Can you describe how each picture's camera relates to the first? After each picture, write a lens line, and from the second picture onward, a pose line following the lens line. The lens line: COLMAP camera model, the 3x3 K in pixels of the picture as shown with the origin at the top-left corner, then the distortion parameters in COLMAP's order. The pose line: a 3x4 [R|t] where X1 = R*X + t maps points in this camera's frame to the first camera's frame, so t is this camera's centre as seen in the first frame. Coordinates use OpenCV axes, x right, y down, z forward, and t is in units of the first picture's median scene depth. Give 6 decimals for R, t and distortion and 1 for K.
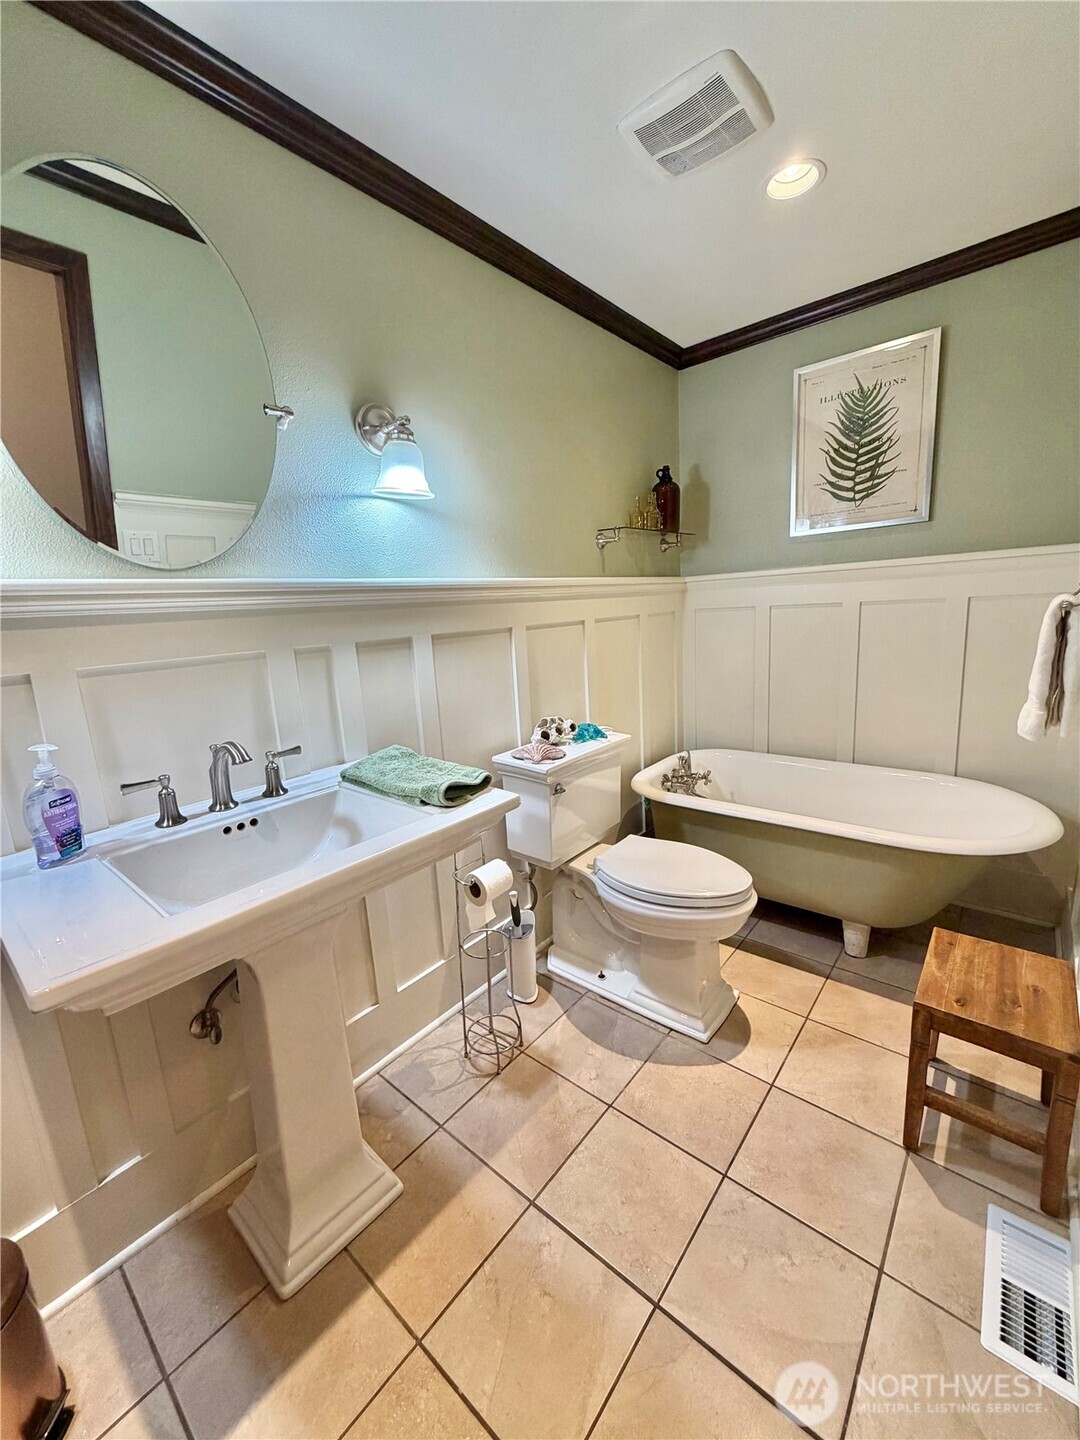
lens RADIAL K [[573.7, 0, 543.0], [0, 573.7, 716.3], [0, 0, 1]] dist [0.000490, 0.000139]
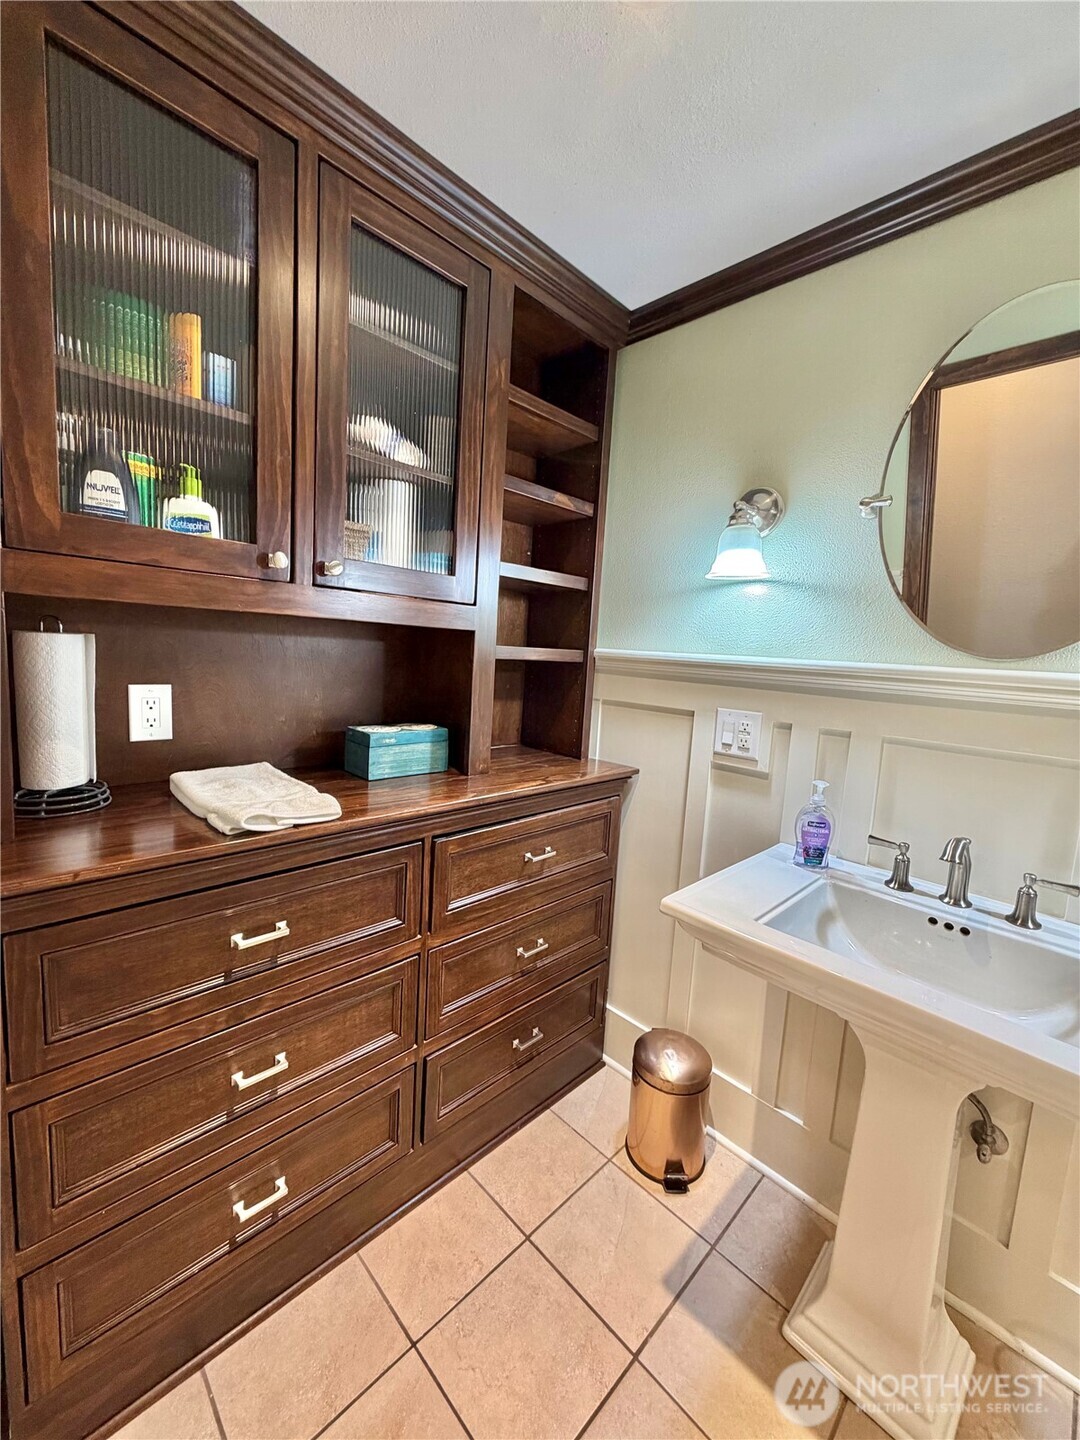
lens RADIAL K [[573.7, 0, 543.0], [0, 573.7, 716.3], [0, 0, 1]] dist [0.000490, 0.000139]
pose [[-0.087946, 0.165895, -0.982214, 0.420870], [-0.241512, 0.953064, 0.182596, -0.155817], [0.966404, 0.253275, -0.043753, 0.308928]]
